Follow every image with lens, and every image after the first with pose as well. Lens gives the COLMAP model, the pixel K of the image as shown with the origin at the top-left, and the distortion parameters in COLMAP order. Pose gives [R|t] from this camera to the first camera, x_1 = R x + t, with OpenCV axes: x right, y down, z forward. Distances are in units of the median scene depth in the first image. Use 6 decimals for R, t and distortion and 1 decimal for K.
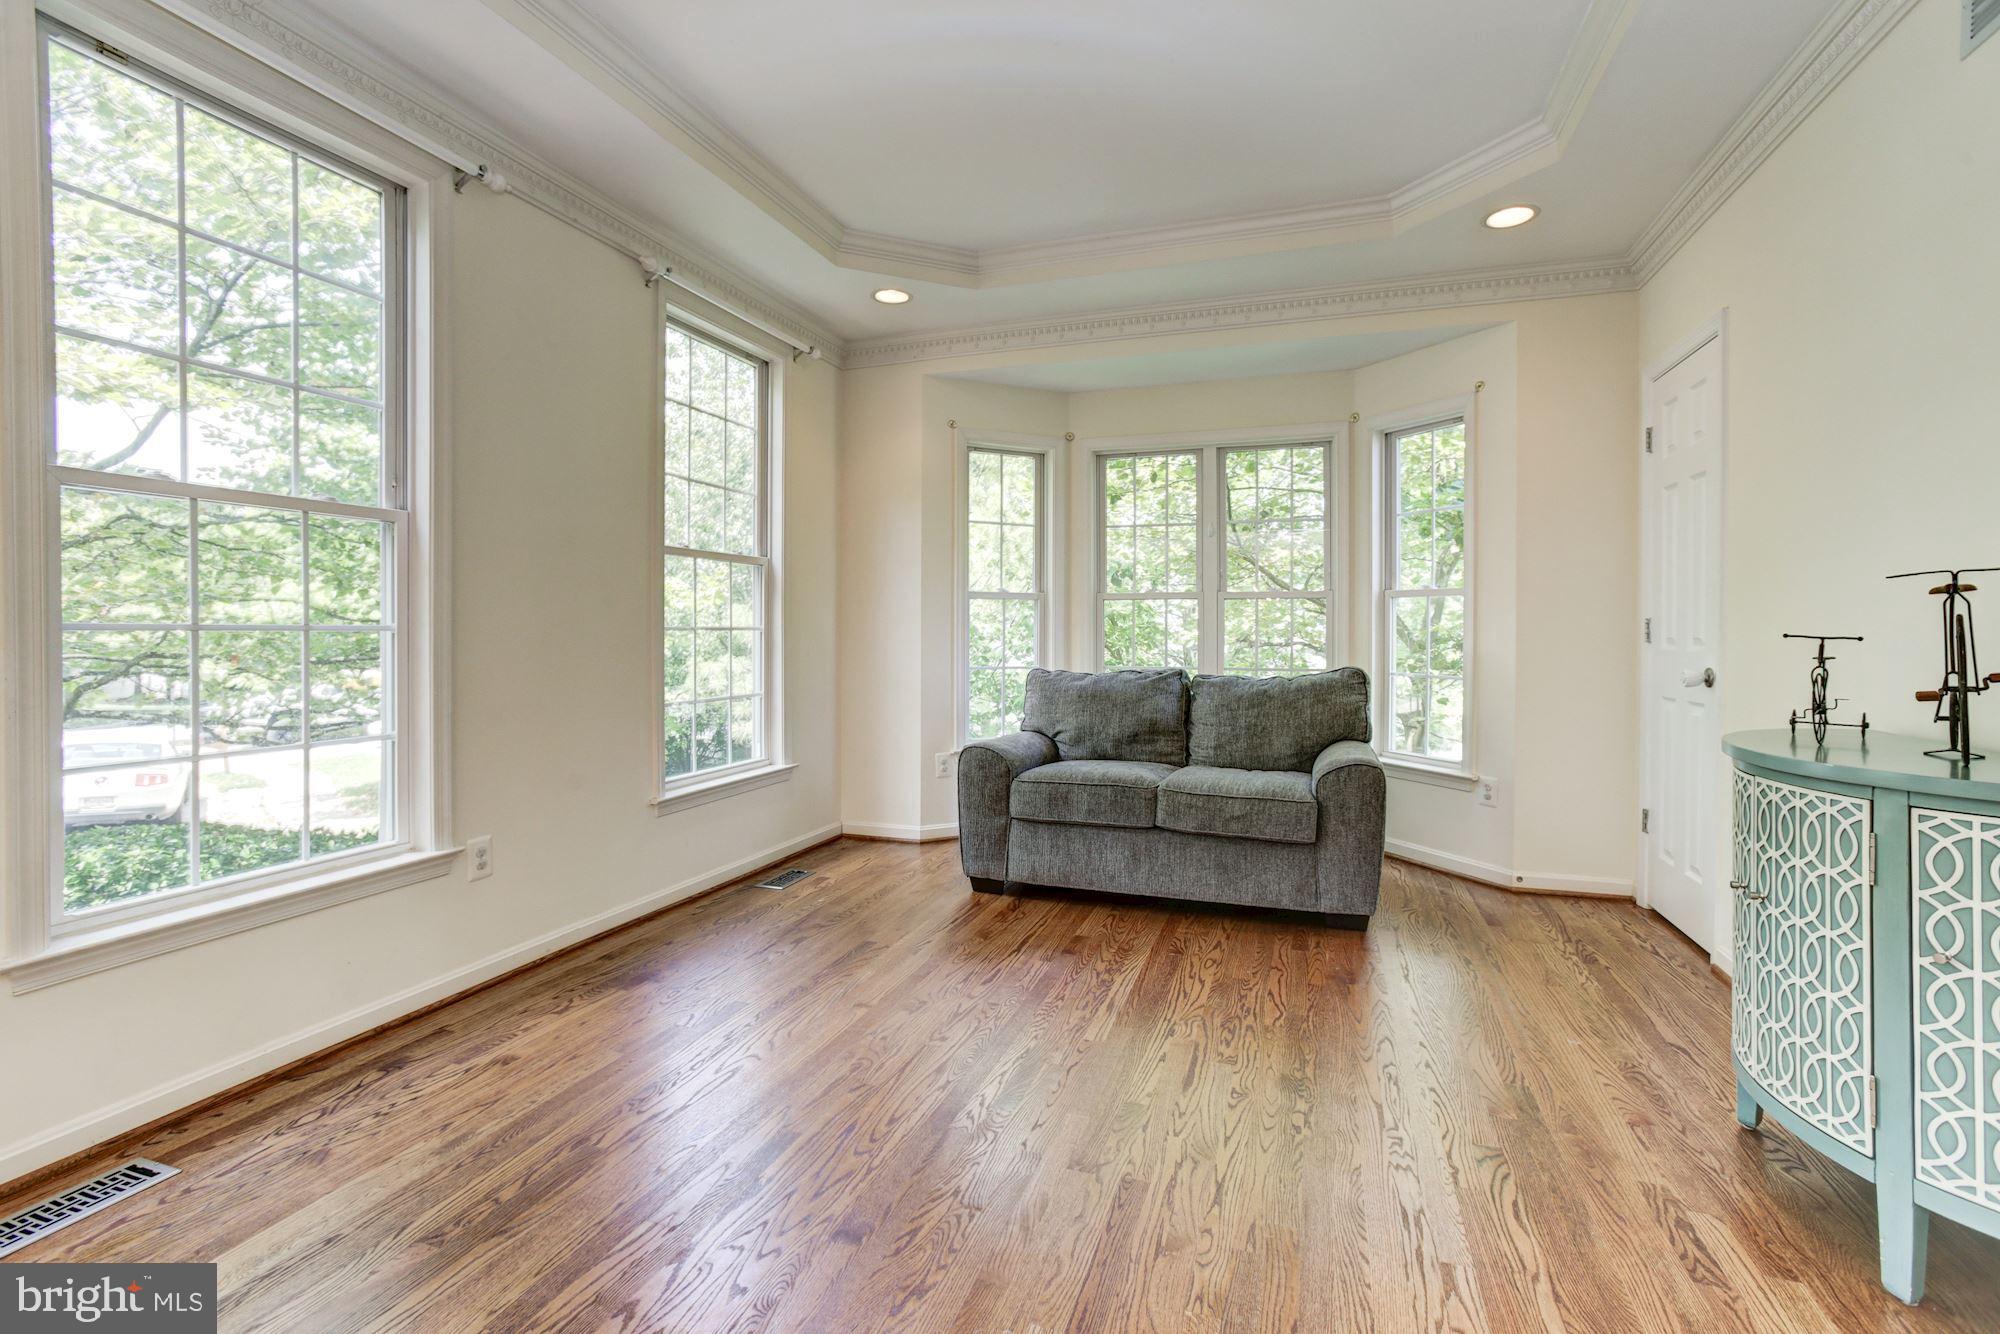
lens RADIAL K [[915.1, 0, 1007.9], [0, 915.1, 635.6], [0, 0, 1]] dist [-0.023961, 0.009192]
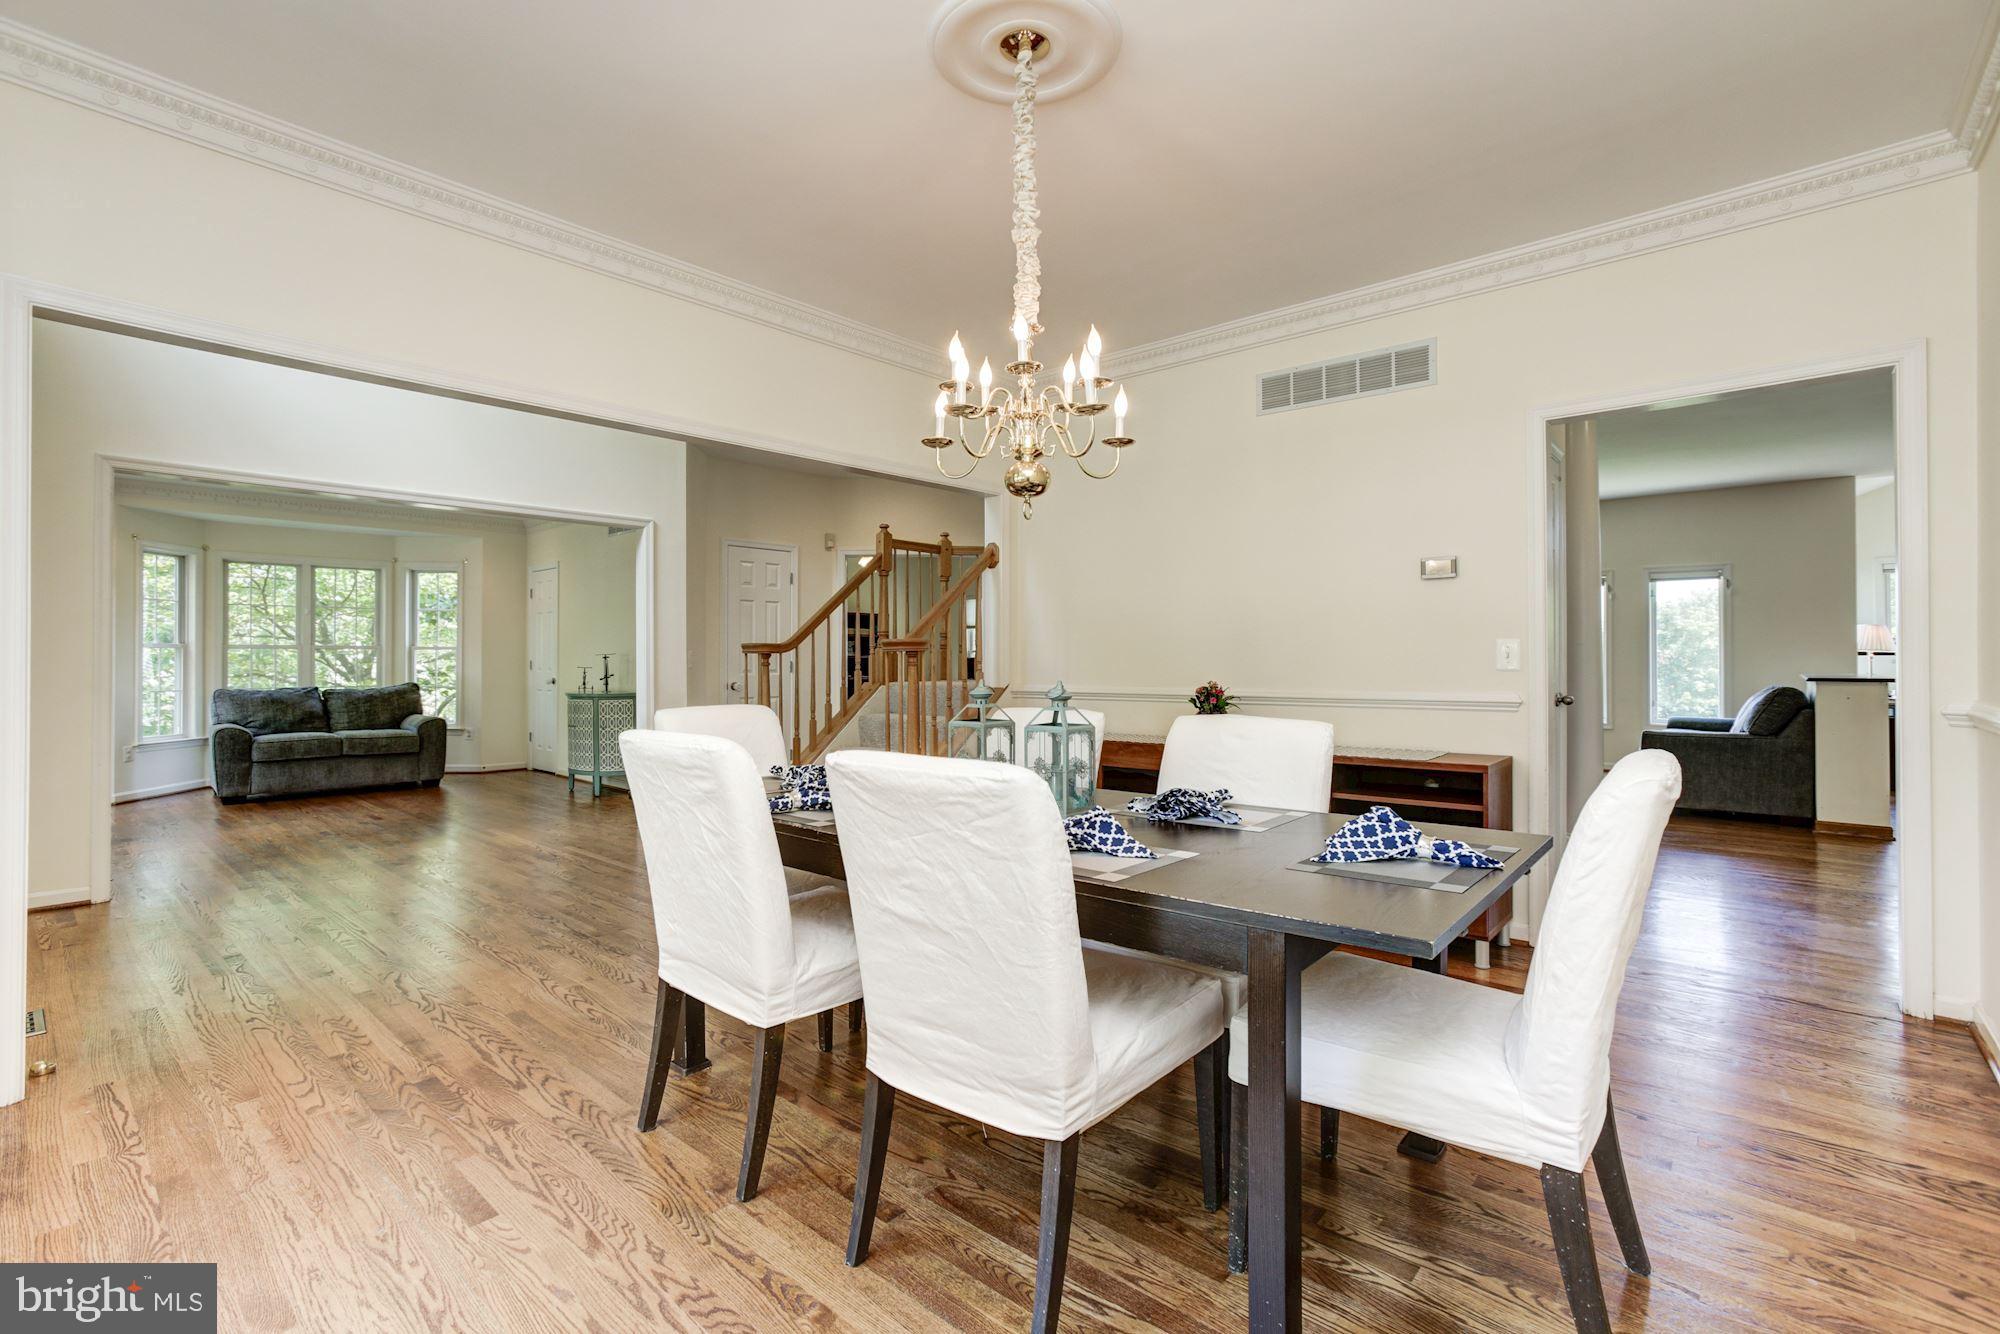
lens RADIAL K [[915.1, 0, 990.7], [0, 915.1, 658.6], [0, 0, 1]] dist [-0.023961, 0.009192]
pose [[0.418930, -0.007336, 0.907989, -1.057156], [0.011024, 0.999935, 0.002993, -0.013415], [-0.907952, 0.008756, 0.418984, -1.219823]]
